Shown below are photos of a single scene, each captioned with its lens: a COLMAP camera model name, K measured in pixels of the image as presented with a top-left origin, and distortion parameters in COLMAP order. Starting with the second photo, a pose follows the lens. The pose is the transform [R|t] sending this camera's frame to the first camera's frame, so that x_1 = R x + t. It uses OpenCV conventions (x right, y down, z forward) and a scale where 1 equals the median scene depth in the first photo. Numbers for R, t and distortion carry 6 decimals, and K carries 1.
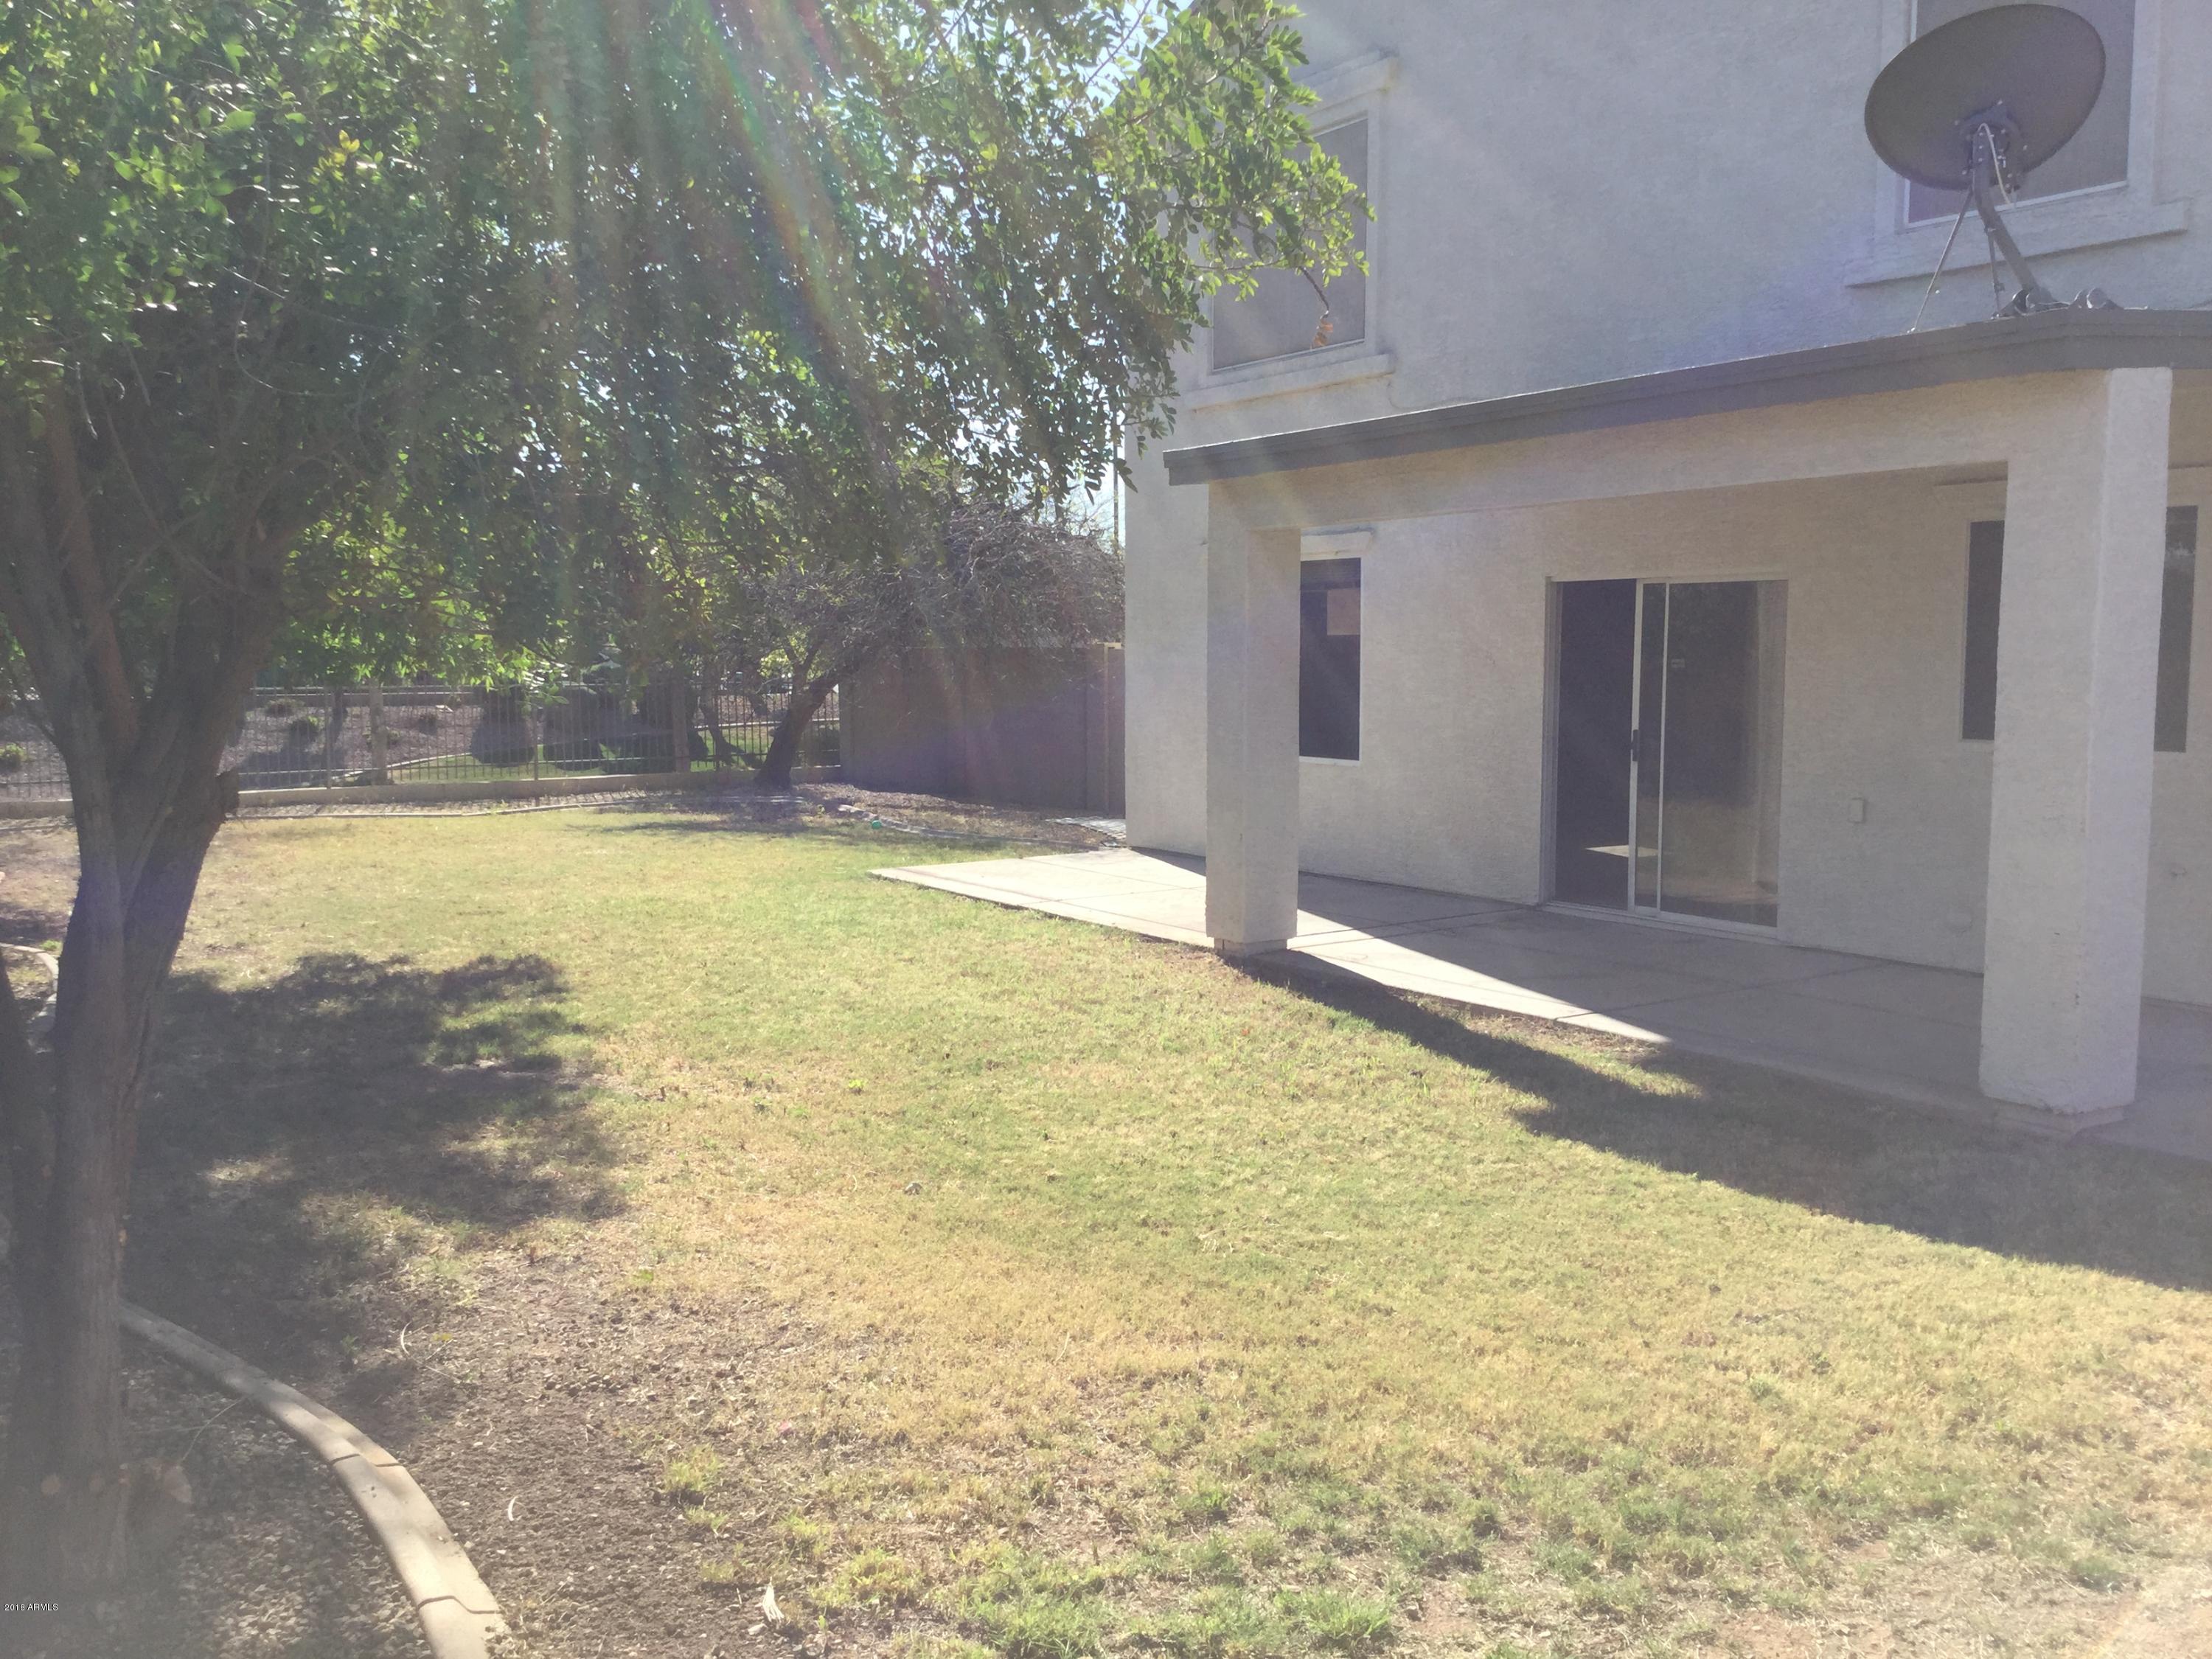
lens RADIAL K [[1985.8, 0, 1099.7], [0, 1985.8, 824.9], [0, 0, 1]] dist [0.134380, -0.261048]
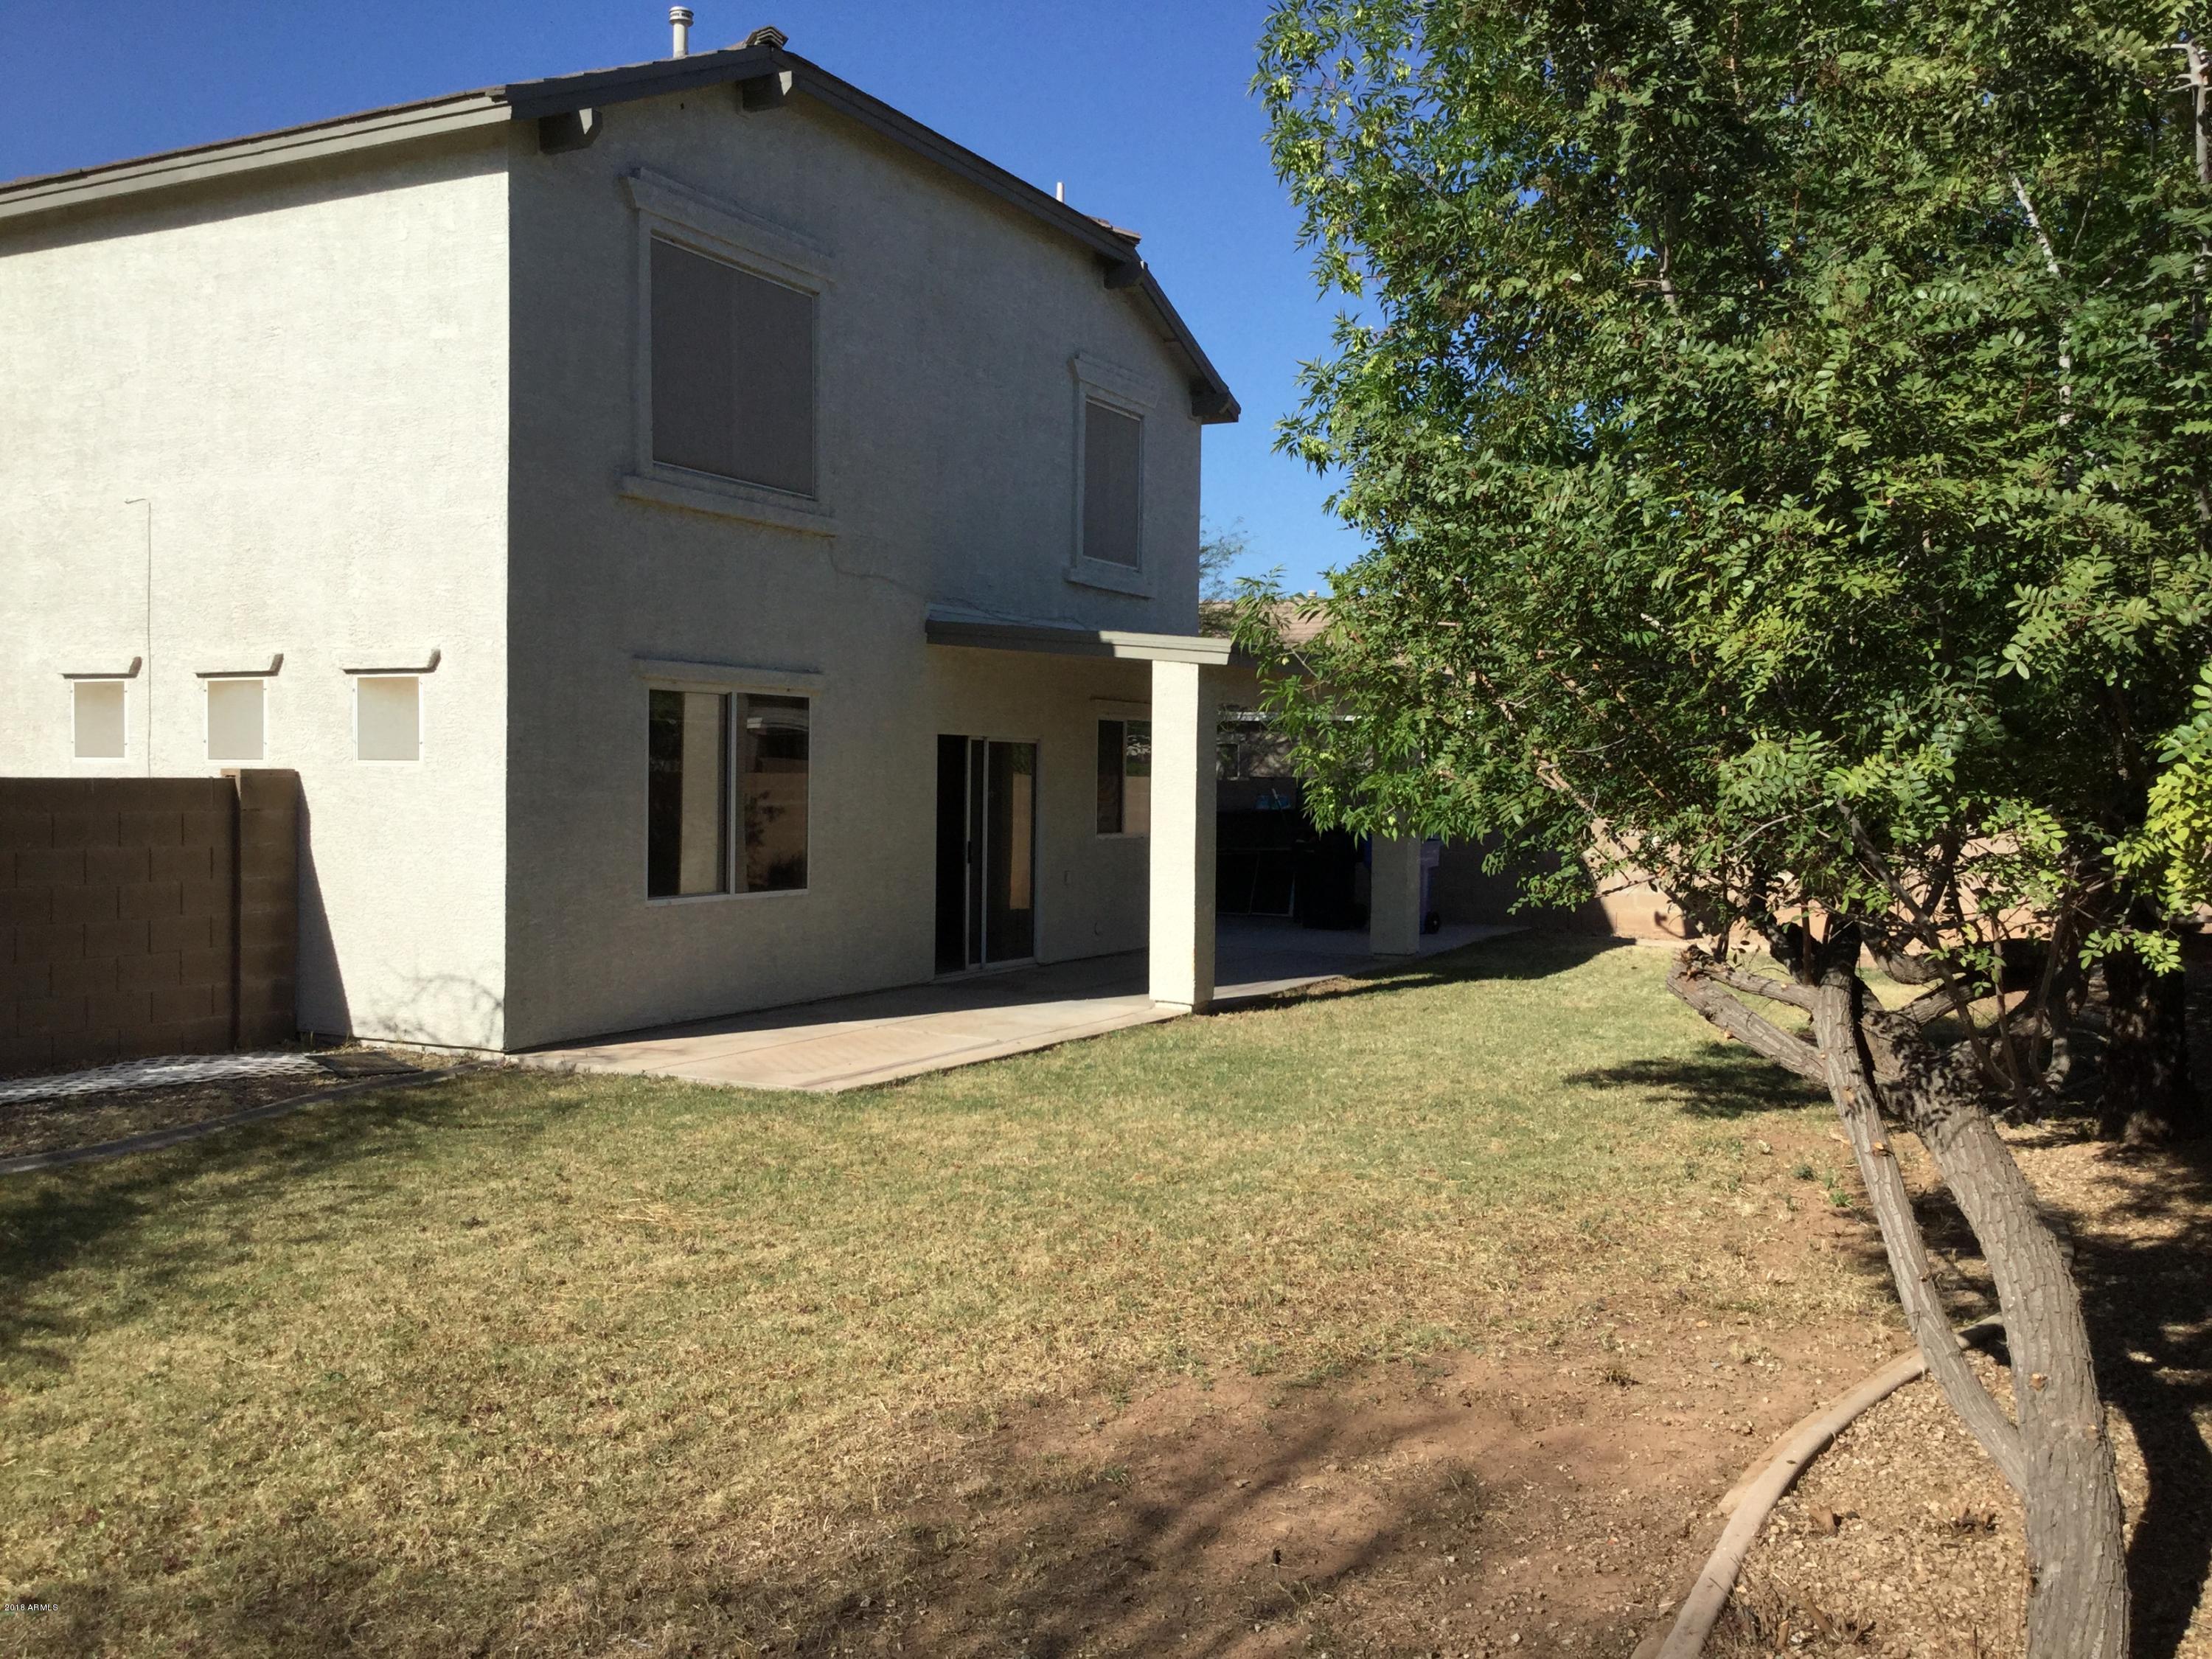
lens RADIAL K [[1985.8, 0, 1099.7], [0, 1985.8, 824.9], [0, 0, 1]] dist [0.134380, -0.261048]
pose [[-0.514145, -0.018301, 0.857508, -1.406919], [0.069655, 0.995579, 0.063012, -0.200867], [-0.854870, 0.092128, -0.510597, 2.331346]]
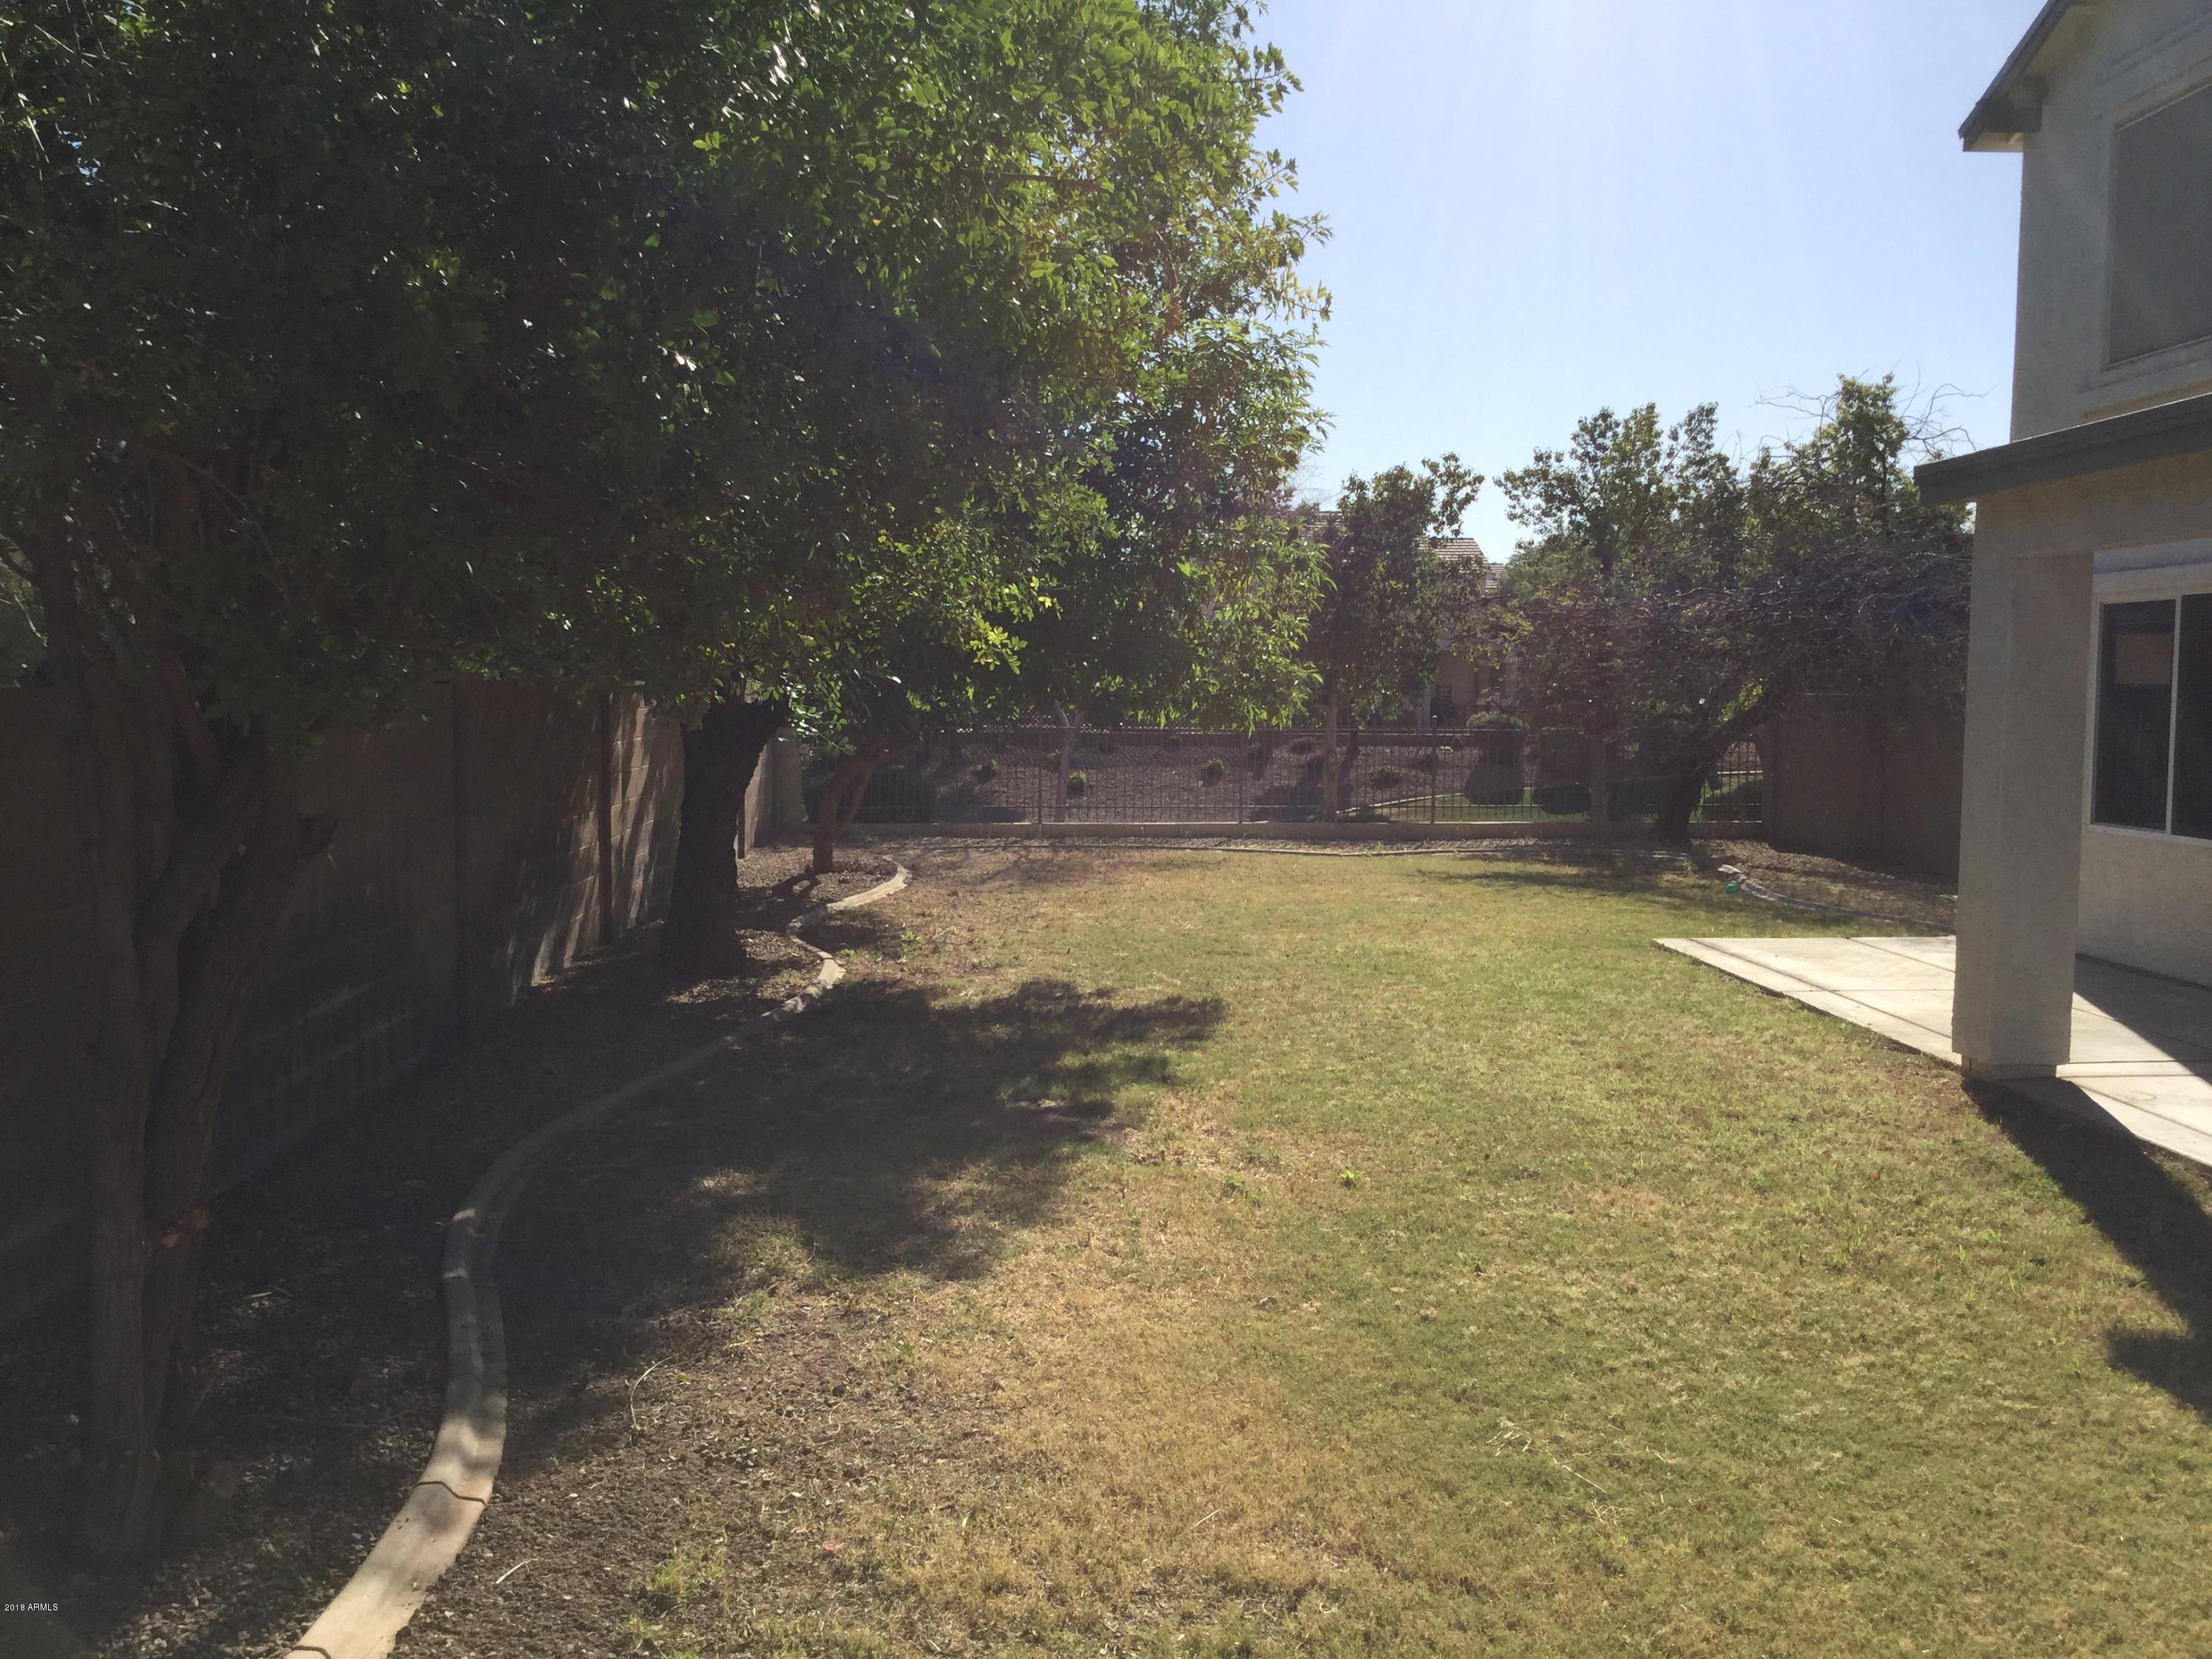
lens RADIAL K [[1985.8, 0, 1099.7], [0, 1985.8, 824.9], [0, 0, 1]] dist [0.134380, -0.261048]
pose [[0.864725, 0.043240, -0.500380, 0.280304], [-0.053791, 0.998530, -0.006670, -0.021747], [0.499356, 0.032683, 0.865780, 0.179393]]
